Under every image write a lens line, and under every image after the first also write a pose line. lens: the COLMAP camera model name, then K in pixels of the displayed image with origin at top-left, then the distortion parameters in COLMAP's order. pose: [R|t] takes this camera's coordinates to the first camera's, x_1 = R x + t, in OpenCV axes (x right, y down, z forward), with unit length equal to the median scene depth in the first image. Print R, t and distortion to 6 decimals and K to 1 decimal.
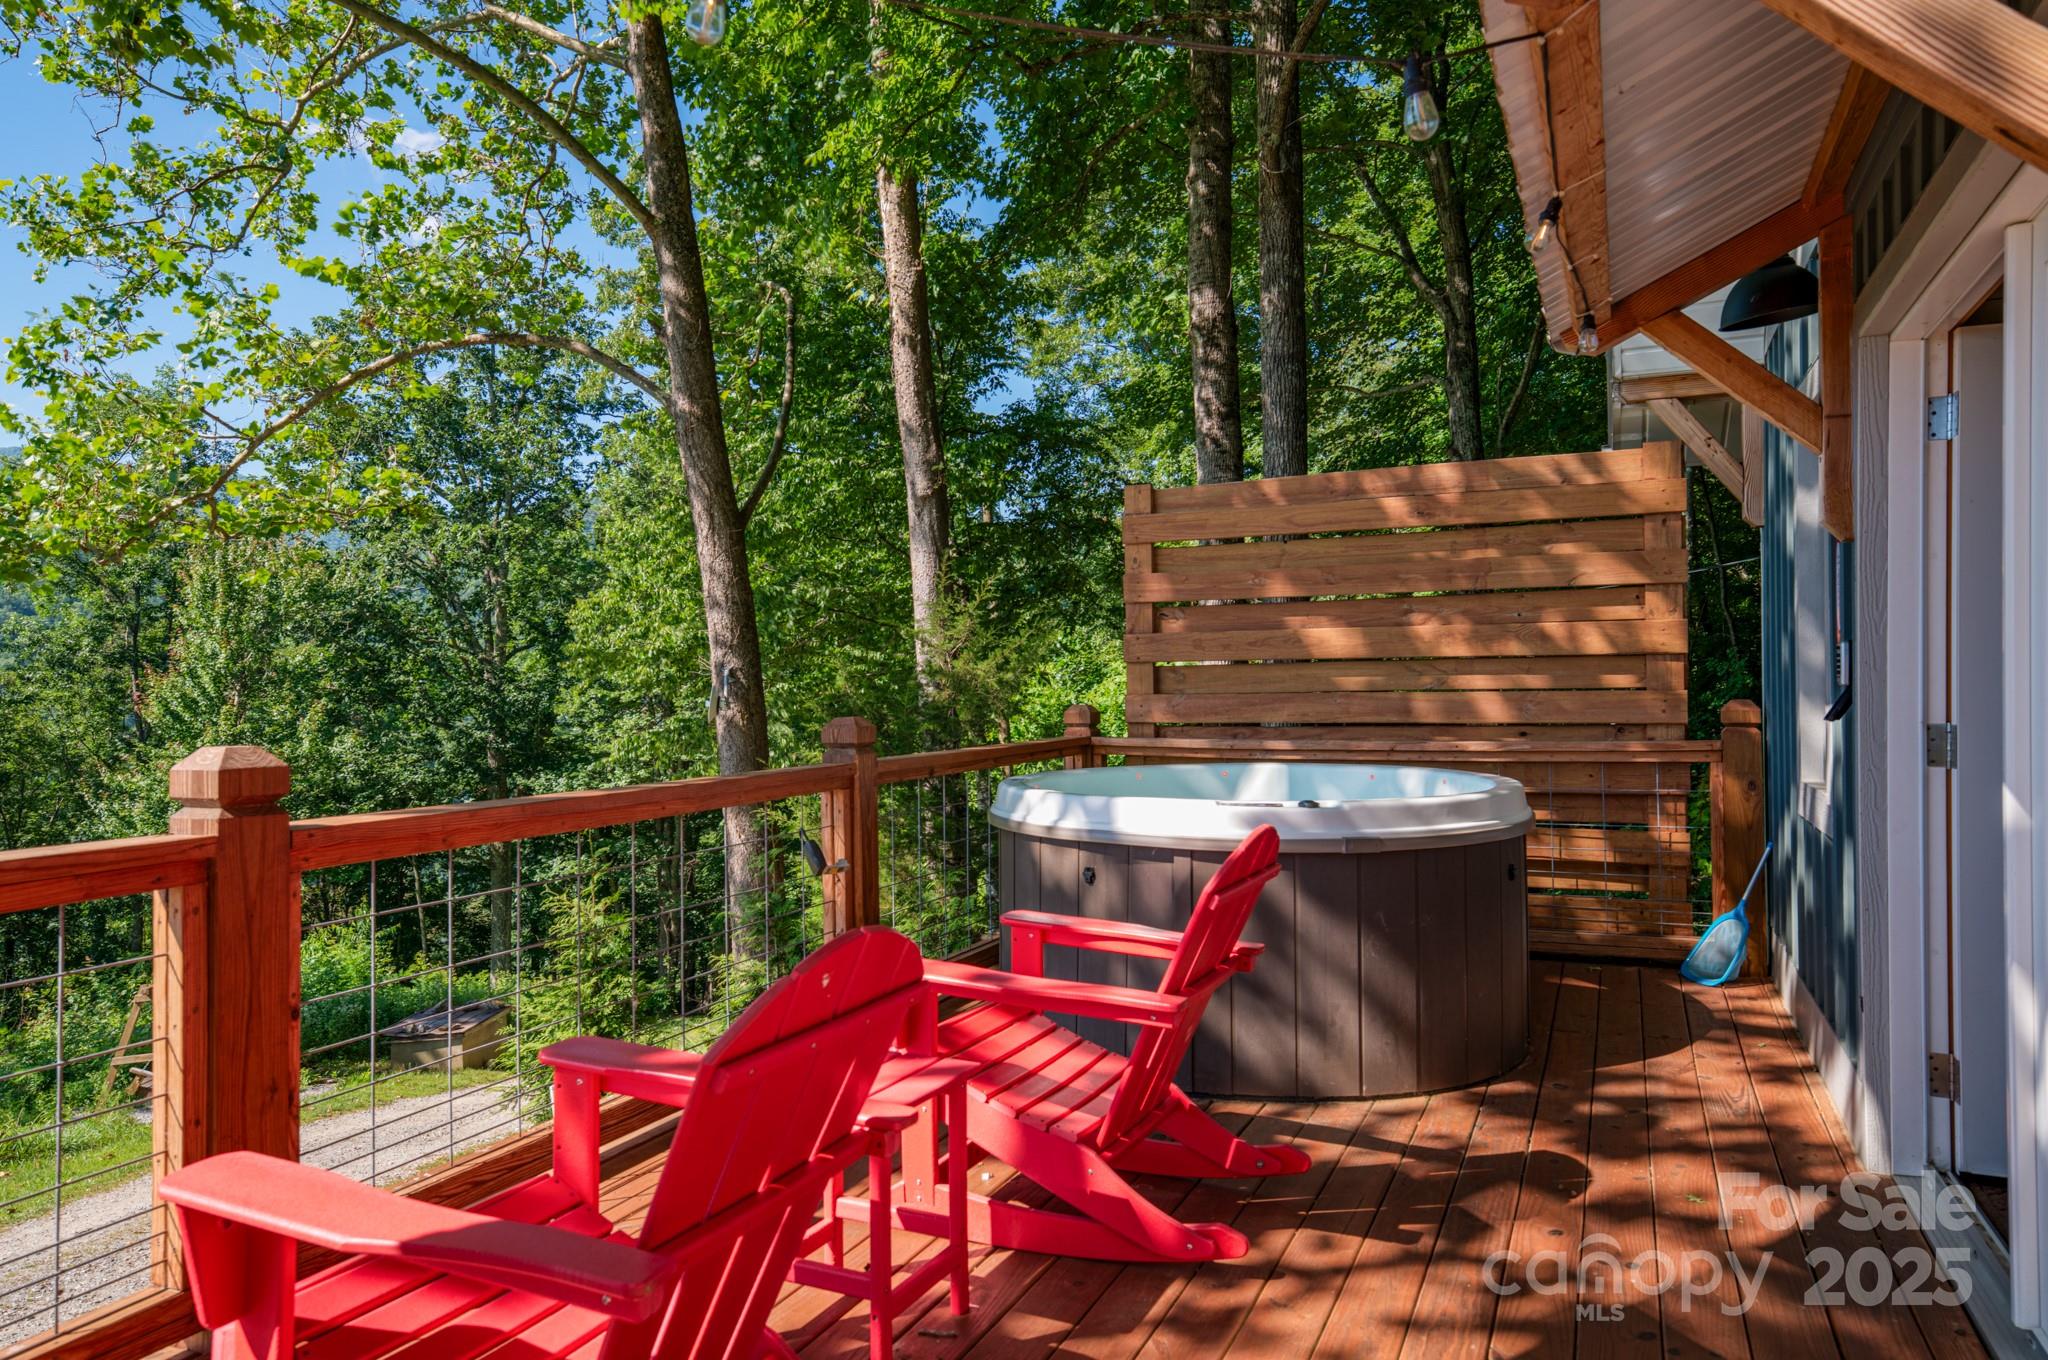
lens RADIAL K [[1406.6, 0, 1024.0], [0, 1406.6, 680.0], [0, 0, 1]] dist [0.001473, 0.000771]
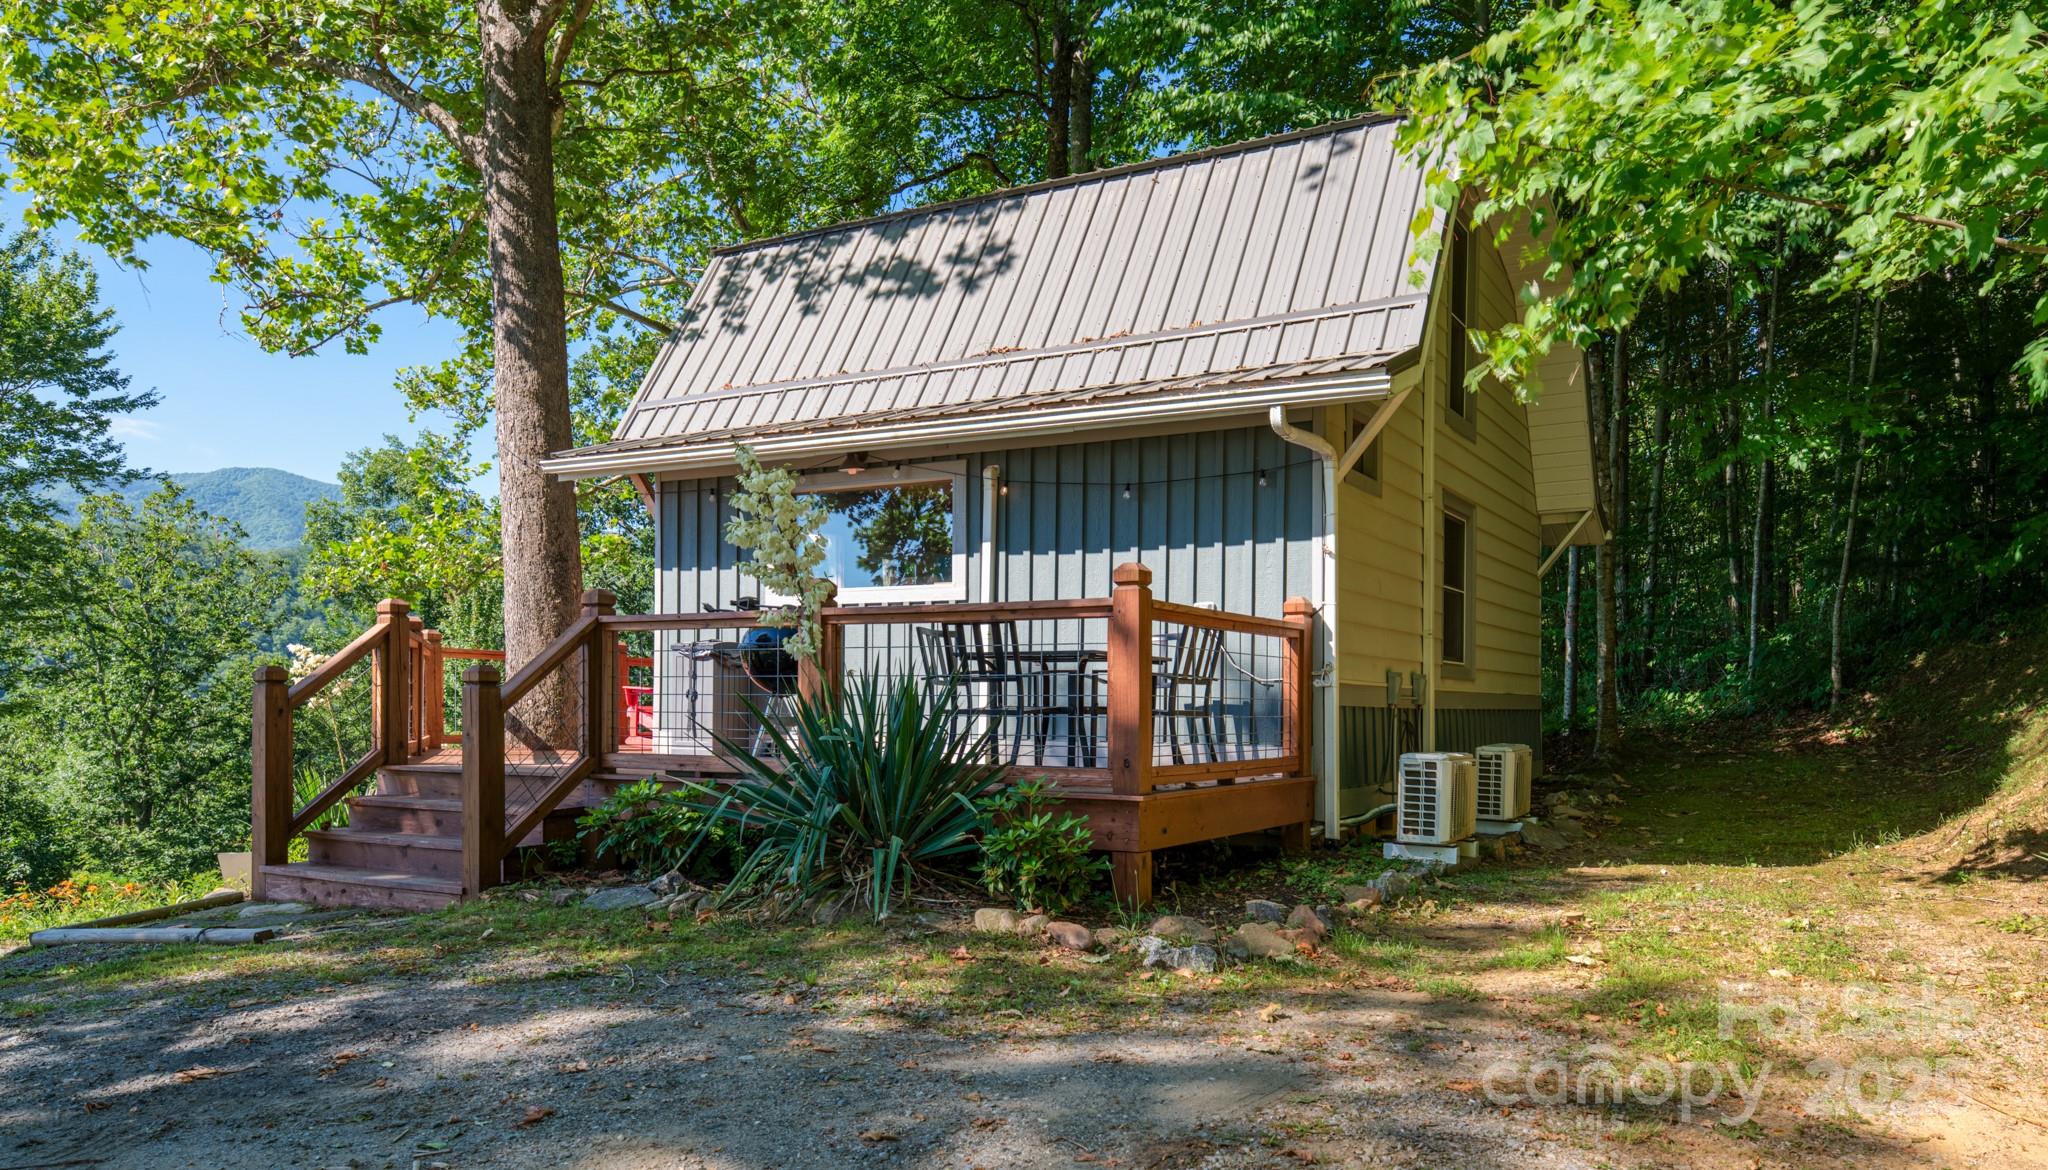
lens RADIAL K [[1445.0, 0, 1024.0], [0, 1445.0, 585.0], [0, 0, 1]] dist [-0.001509, -0.000448]
pose [[0.992699, -0.003320, -0.120569, 0.210451], [-0.006352, 0.996795, -0.079746, 0.036799], [0.120448, 0.079929, 0.989497, -0.552485]]
